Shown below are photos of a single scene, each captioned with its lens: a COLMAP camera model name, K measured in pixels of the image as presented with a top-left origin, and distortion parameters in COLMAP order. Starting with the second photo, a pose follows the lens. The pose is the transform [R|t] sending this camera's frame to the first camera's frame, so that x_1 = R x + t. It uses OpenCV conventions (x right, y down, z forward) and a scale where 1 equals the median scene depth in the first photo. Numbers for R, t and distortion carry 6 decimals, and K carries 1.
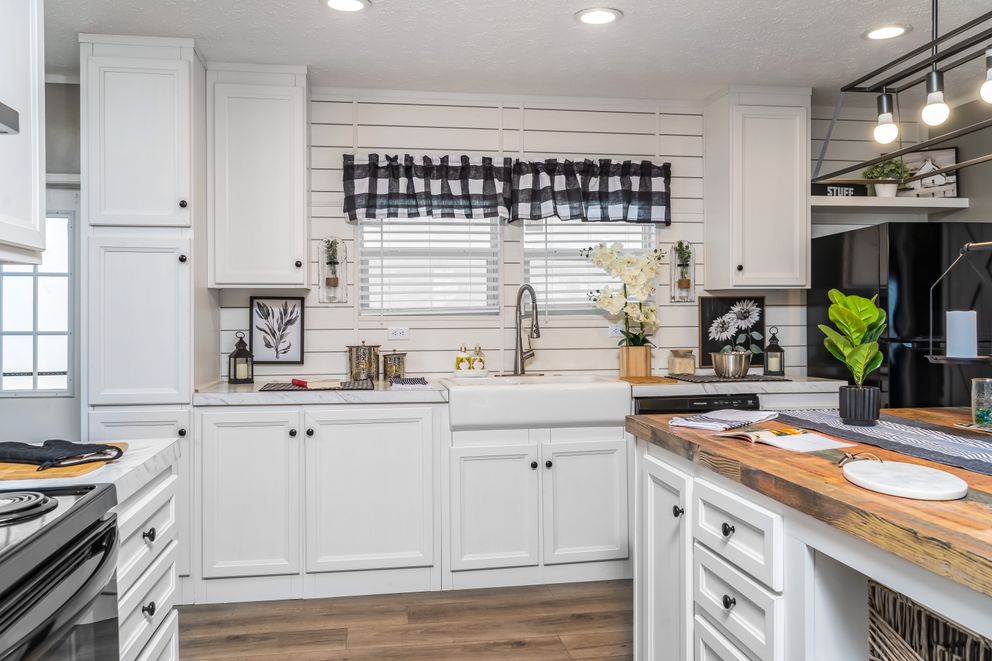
lens RADIAL K [[798.8, 0, 496.4], [0, 798.8, 315.7], [0, 0, 1]] dist [-0.001519, -0.002334]
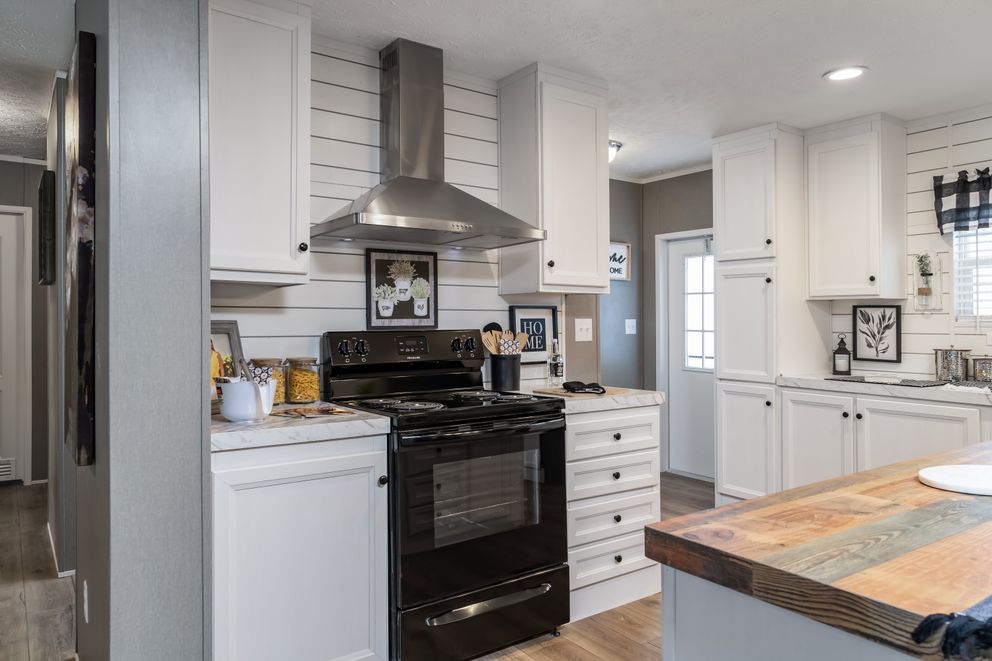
lens RADIAL K [[675.2, 0, 496.0], [0, 675.2, 330.5], [0, 0, 1]] dist [0.001708, 0.000750]
pose [[0.448380, 0.018510, -0.893651, 0.377455], [-0.009448, 0.999828, 0.015969, 0.003073], [0.893793, 0.001283, 0.448477, 0.033506]]
